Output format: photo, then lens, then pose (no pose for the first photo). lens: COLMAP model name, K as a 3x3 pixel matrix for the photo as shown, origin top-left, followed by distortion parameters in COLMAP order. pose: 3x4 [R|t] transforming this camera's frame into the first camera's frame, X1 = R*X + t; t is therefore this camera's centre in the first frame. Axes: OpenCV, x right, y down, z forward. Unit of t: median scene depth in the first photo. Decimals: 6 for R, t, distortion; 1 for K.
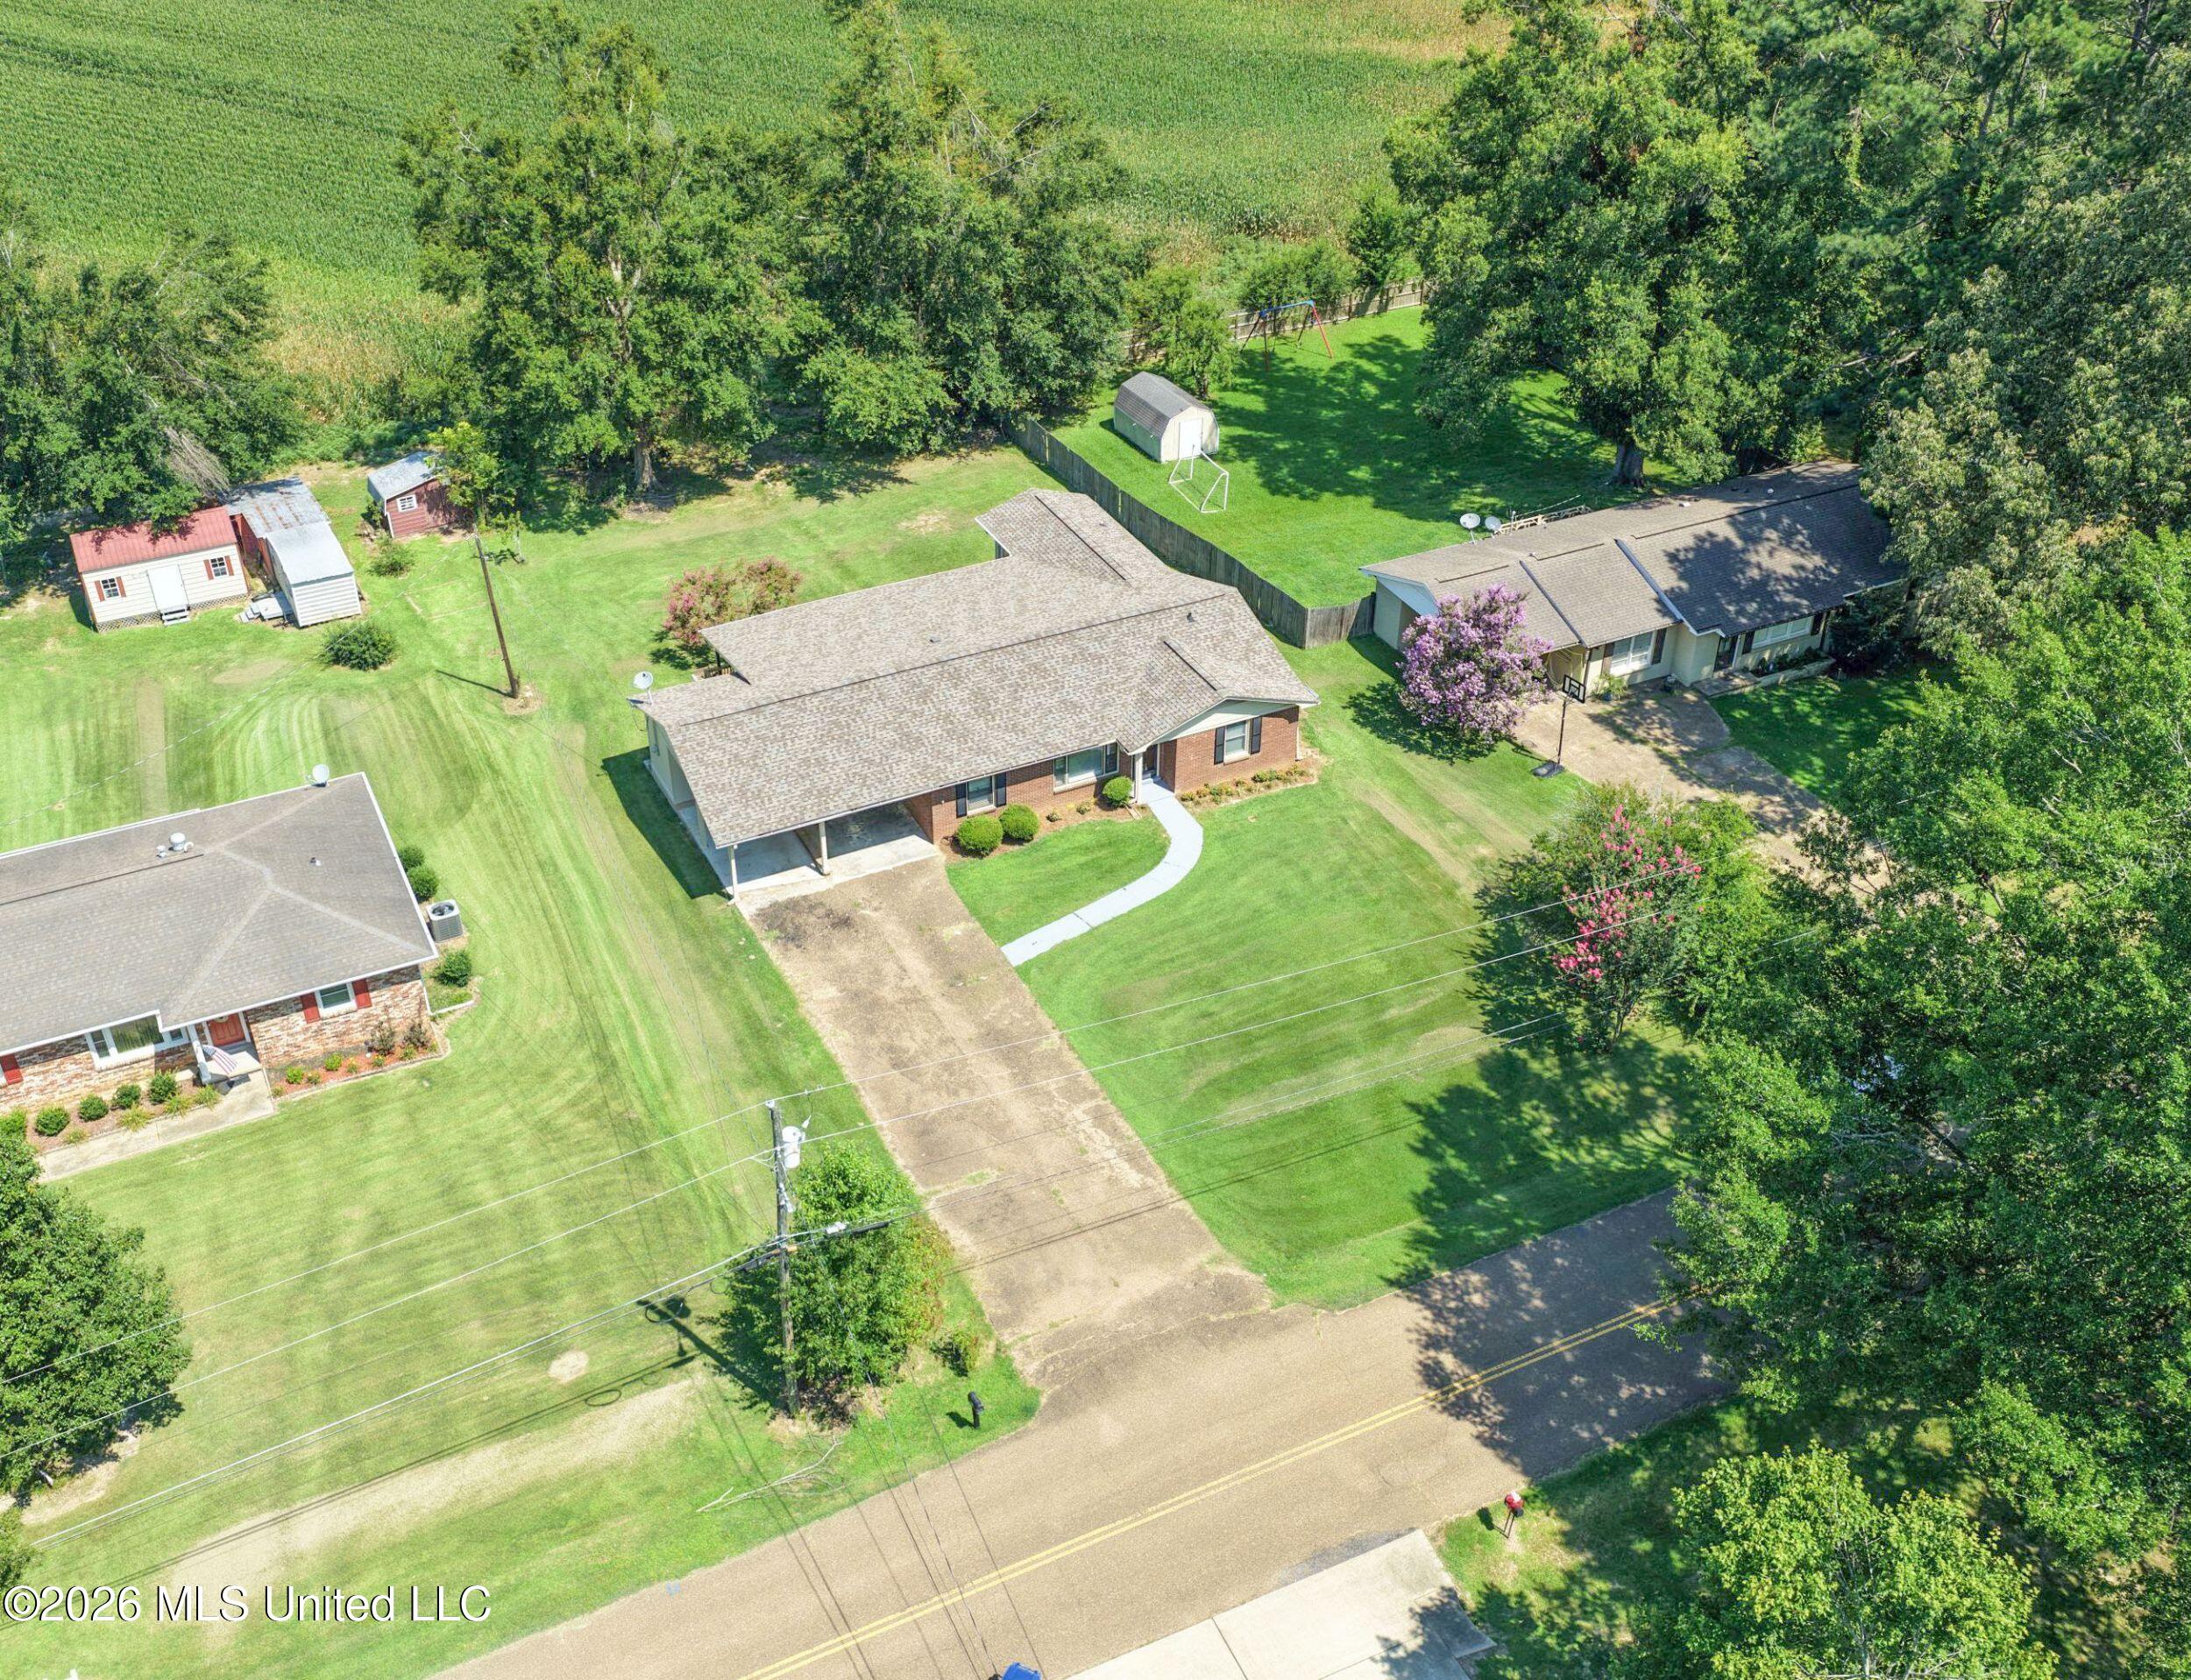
lens RADIAL K [[2078.8, 0, 1067.9], [0, 2078.8, 840.1], [0, 0, 1]] dist [-0.018752, 0.045890]
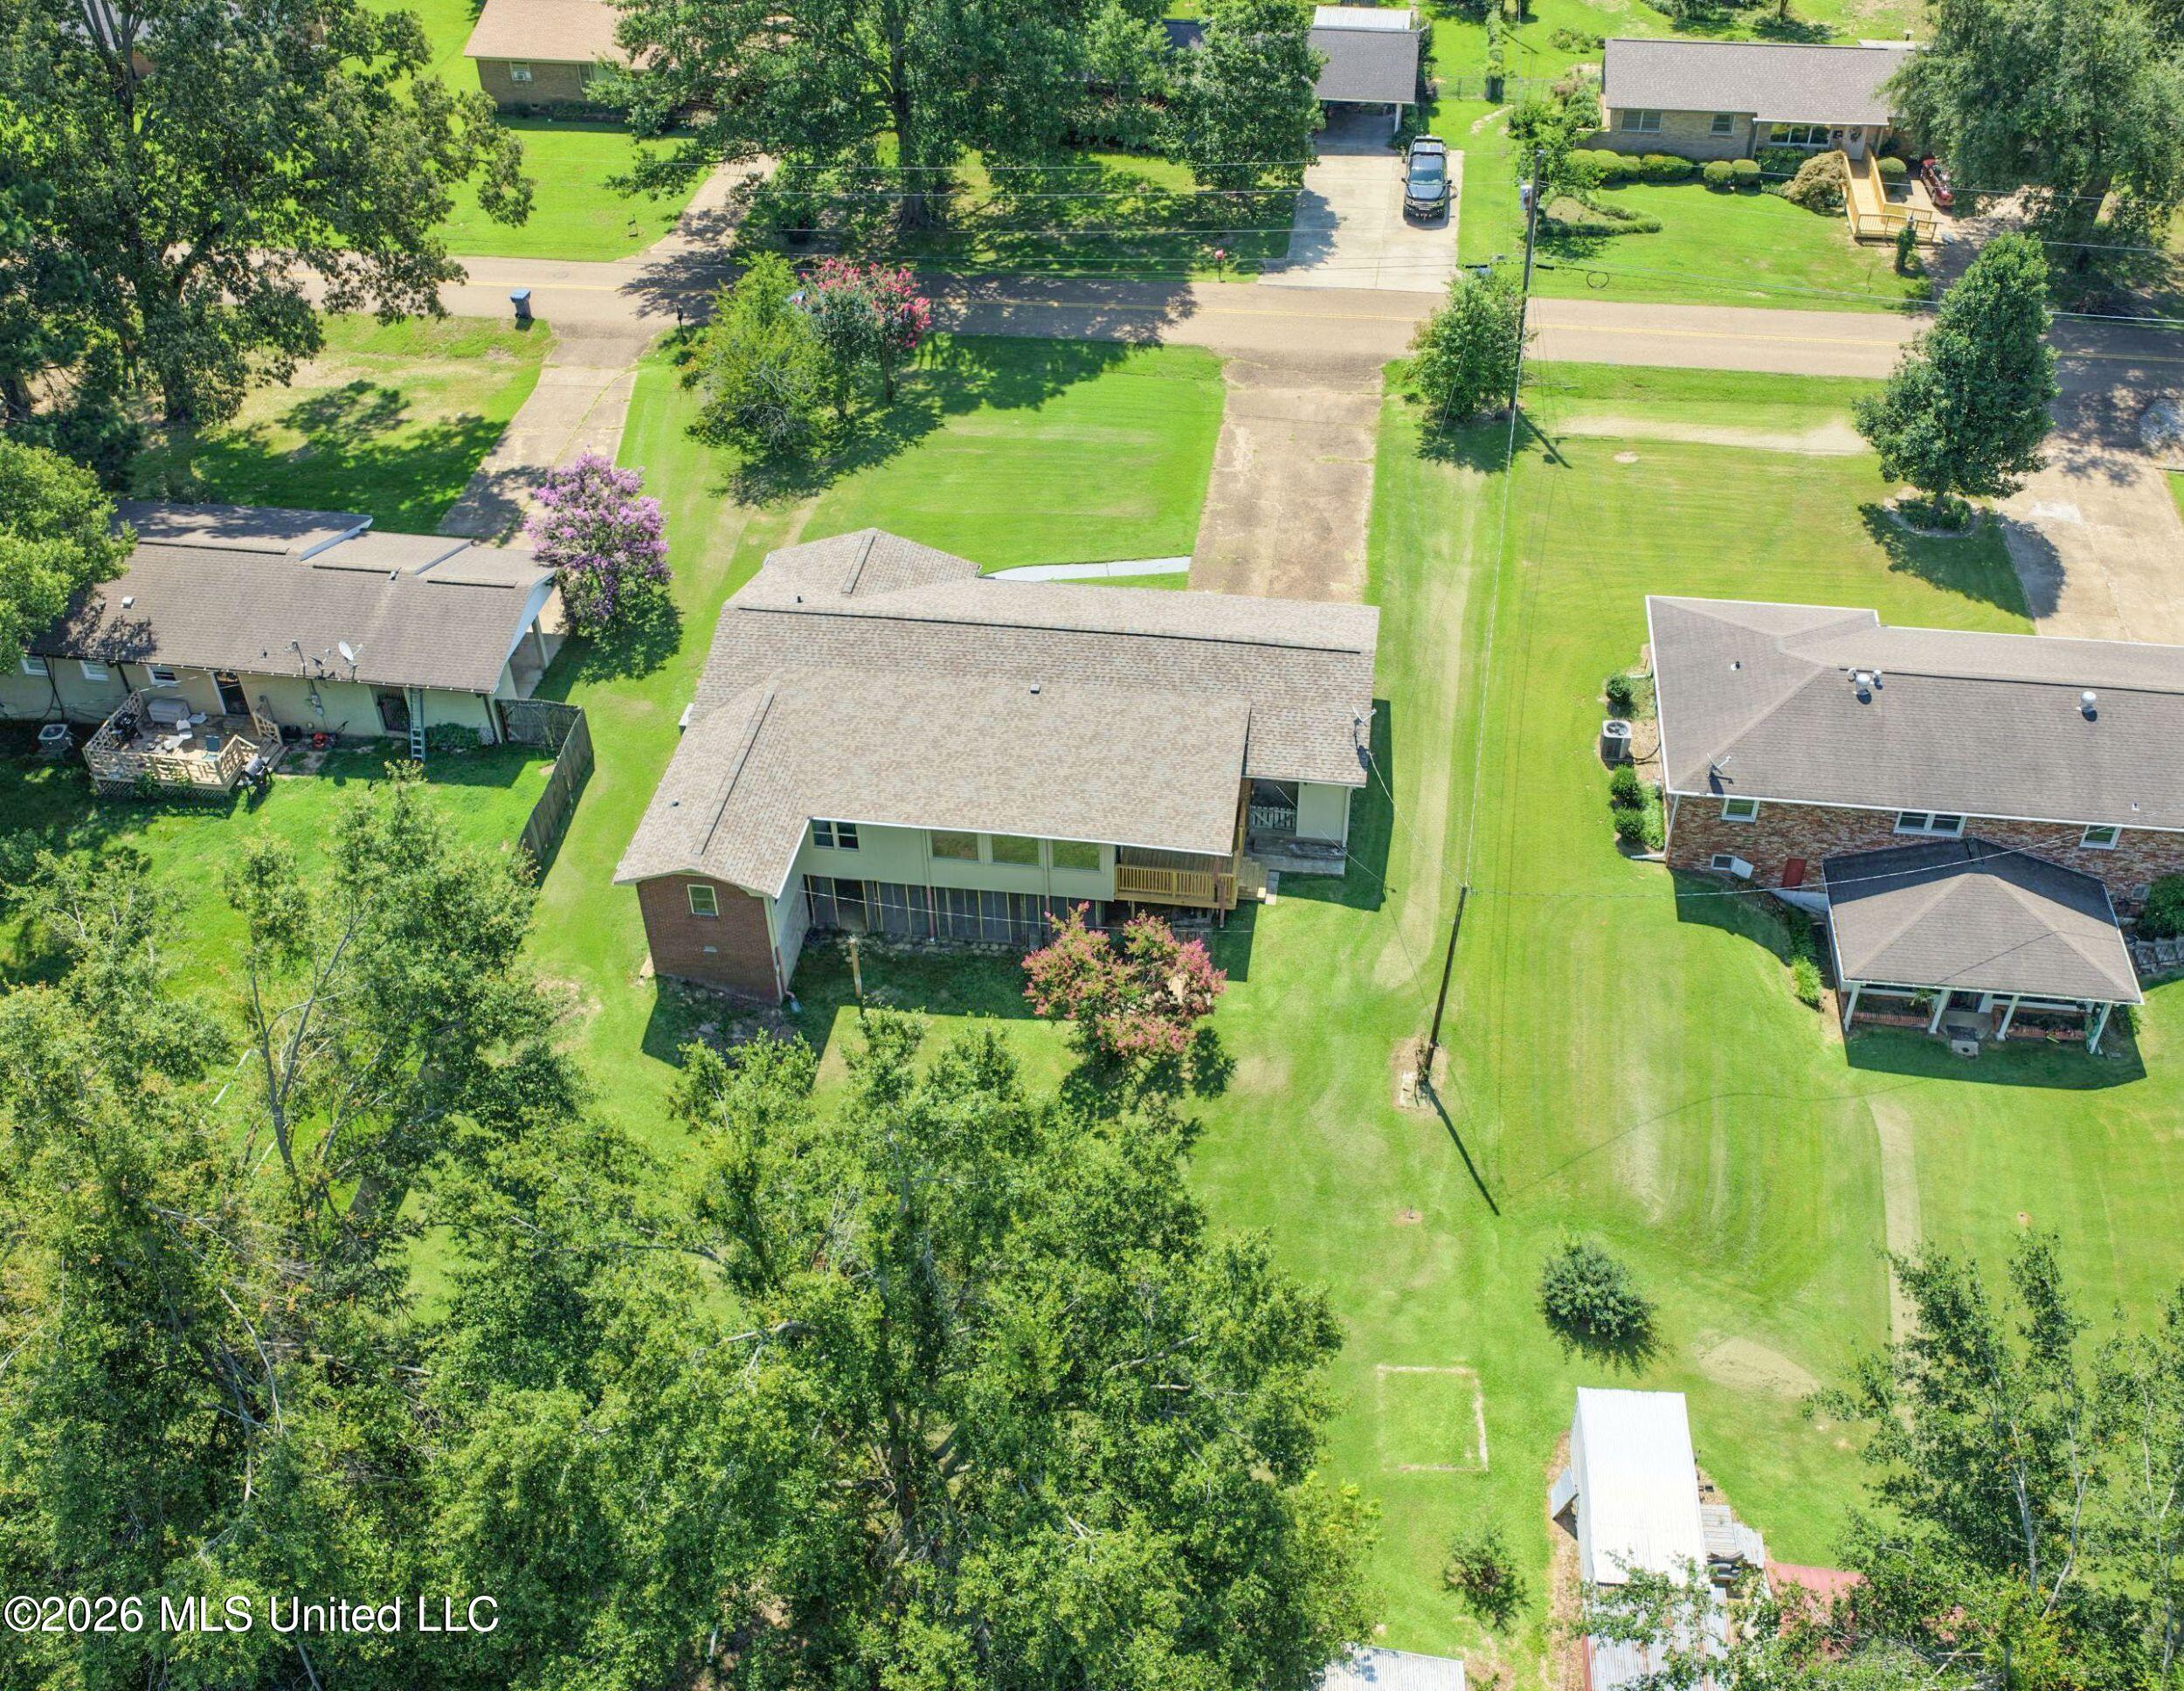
lens RADIAL K [[2107.1, 0, 1171.3], [0, 2107.1, 842.6], [0, 0, 1]] dist [0.023449, 0.018944]
pose [[-0.841281, -0.354749, 0.407922, -0.525565], [0.303638, 0.314231, 0.899479, -0.907766], [-0.447271, 0.880575, -0.156641, 1.220358]]
